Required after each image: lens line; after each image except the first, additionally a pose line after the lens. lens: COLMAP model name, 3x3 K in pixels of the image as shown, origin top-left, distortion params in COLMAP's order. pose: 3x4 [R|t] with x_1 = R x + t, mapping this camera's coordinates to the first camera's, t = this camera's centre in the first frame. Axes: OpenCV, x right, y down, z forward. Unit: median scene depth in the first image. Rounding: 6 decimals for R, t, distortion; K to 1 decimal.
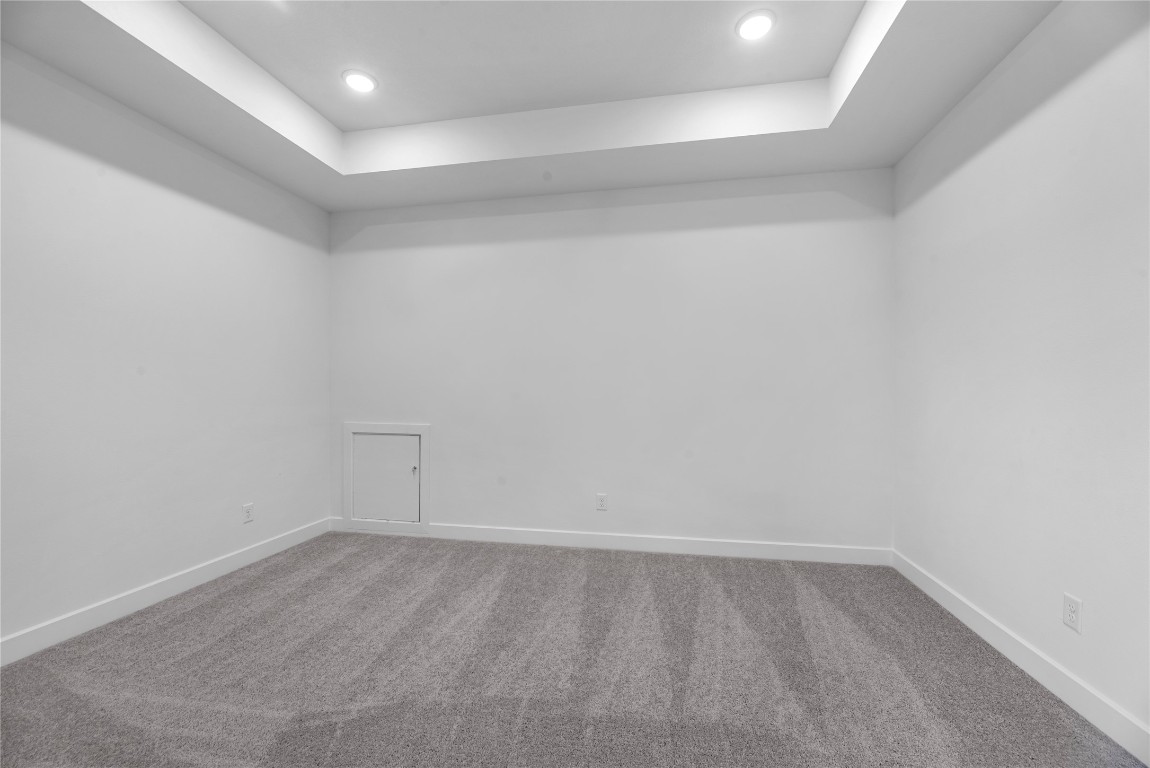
lens RADIAL K [[467.4, 0, 575.5], [0, 467.4, 390.6], [0, 0, 1]] dist [-0.000858, -0.000306]
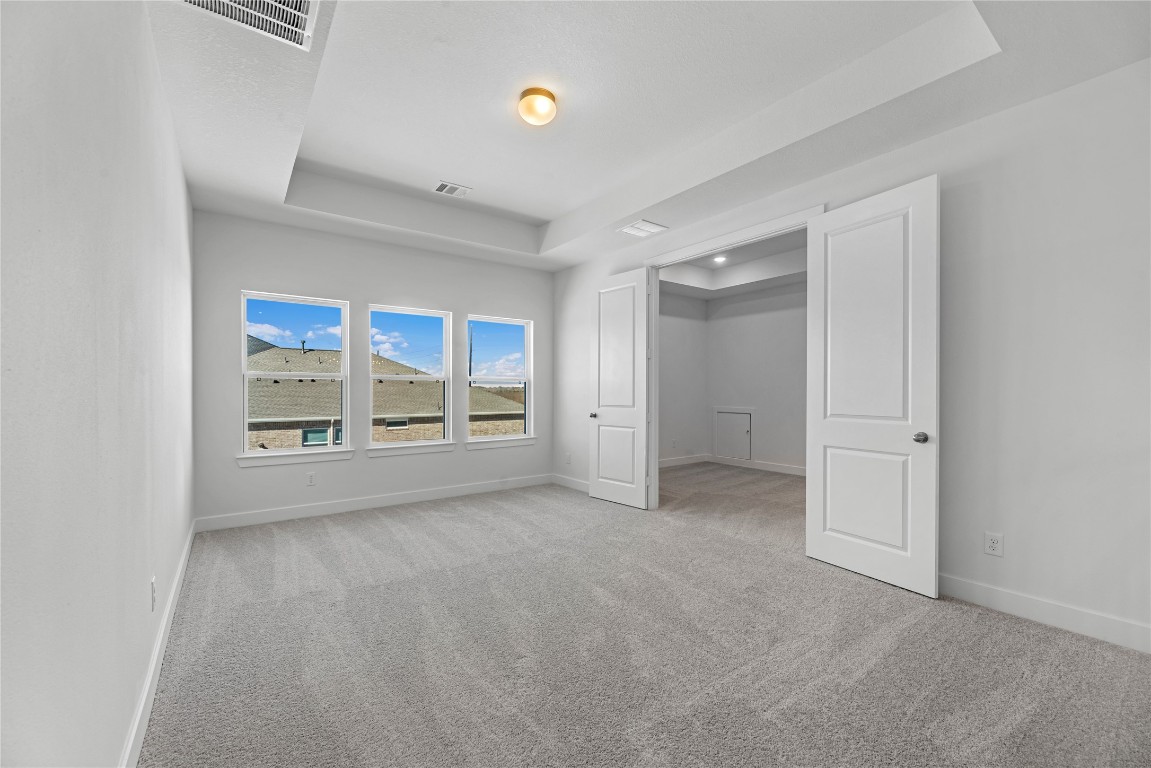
lens RADIAL K [[467.8, 0, 576.0], [0, 467.8, 390.6], [0, 0, 1]] dist [-0.000858, -0.000306]
pose [[0.733617, 0.004979, -0.679545, 0.434780], [-0.004103, 0.999987, 0.002897, -0.002123], [0.679551, 0.000663, 0.733628, -0.868516]]
